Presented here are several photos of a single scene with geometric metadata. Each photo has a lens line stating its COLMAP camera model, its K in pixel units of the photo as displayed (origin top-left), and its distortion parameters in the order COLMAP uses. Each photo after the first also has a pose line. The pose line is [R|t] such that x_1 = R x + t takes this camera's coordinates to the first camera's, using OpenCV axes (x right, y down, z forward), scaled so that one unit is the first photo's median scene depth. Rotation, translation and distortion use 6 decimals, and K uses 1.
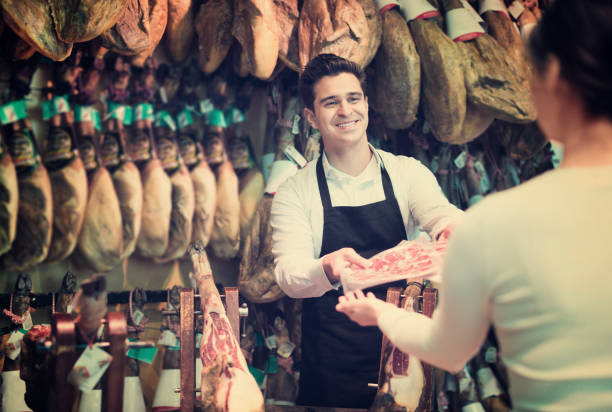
lens RADIAL K [[896.5, 0, 306.0], [0, 896.5, 206.0], [0, 0, 1]] dist [-0.152698, 0.100367]
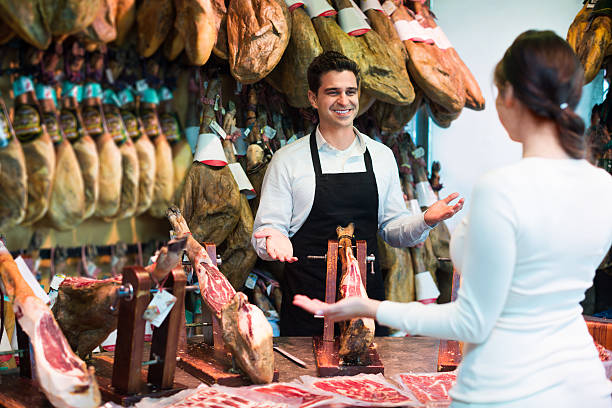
lens RADIAL K [[881.6, 0, 306.0], [0, 881.6, 204.0], [0, 0, 1]] dist [-0.155514, 0.124828]
pose [[0.968768, -0.008821, 0.247814, -0.197481], [-0.004471, 0.998583, 0.053022, -0.020837], [-0.247930, -0.052474, 0.967356, -0.162181]]
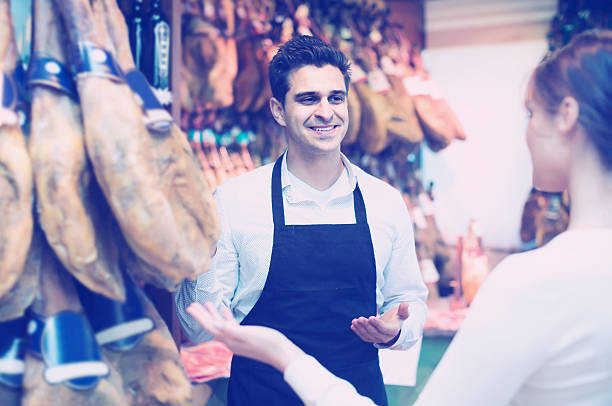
lens RADIAL K [[908.3, 0, 296.8], [0, 908.3, 202.6], [0, 0, 1]] dist [-0.159101, 0.068944]
pose [[0.958047, -0.013458, 0.286294, -0.512782], [0.001511, 0.999120, 0.041910, -0.051342], [-0.286606, -0.039719, 0.957225, -0.684484]]
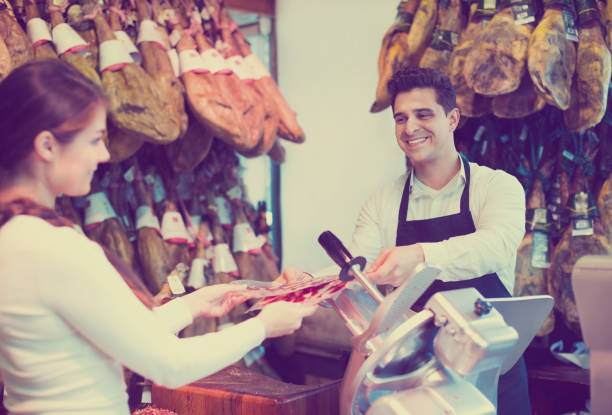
lens RADIAL K [[896.5, 0, 306.0], [0, 896.5, 207.5], [0, 0, 1]] dist [-0.149419, 0.058365]
pose [[0.985061, -0.034394, 0.168735, 0.238711], [0.031781, 0.999330, 0.018159, -0.027805], [-0.169246, -0.012525, 0.985494, -0.156976]]
